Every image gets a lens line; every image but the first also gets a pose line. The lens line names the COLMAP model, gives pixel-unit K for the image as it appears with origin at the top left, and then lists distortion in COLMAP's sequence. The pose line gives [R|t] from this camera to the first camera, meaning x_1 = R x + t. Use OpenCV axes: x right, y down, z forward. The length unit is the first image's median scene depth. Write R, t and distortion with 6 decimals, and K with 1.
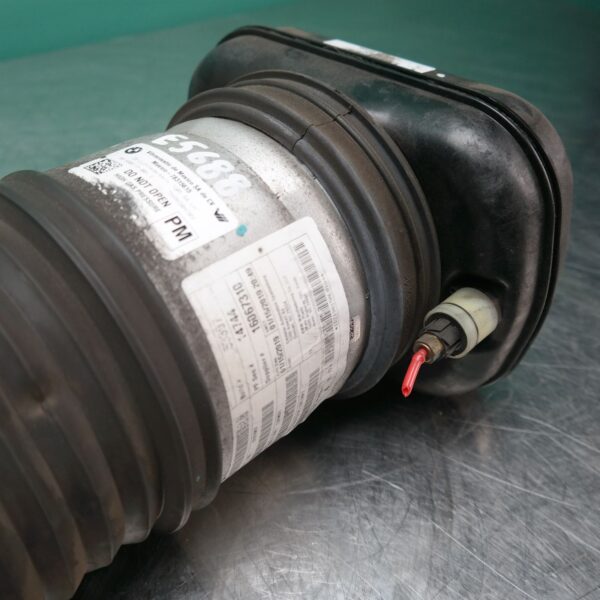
lens RADIAL K [[714.4, 0, 300.0], [0, 714.4, 300.0], [0, 0, 1]] dist [0.001319, 0.006466]
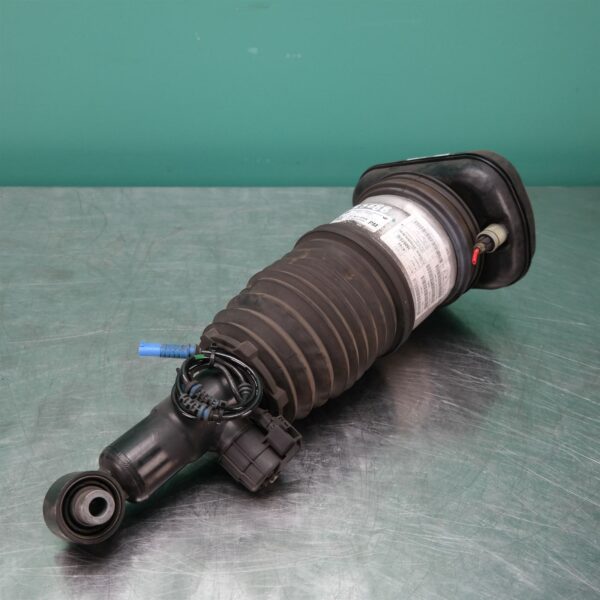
lens RADIAL K [[714.4, 0, 300.0], [0, 714.4, 300.0], [0, 0, 1]] dist [0.001319, 0.006466]
pose [[0.934904, -0.318081, -0.157415, -0.082124], [0.263149, 0.918898, -0.293903, 0.913914], [0.238133, 0.233348, 0.942784, -1.665633]]
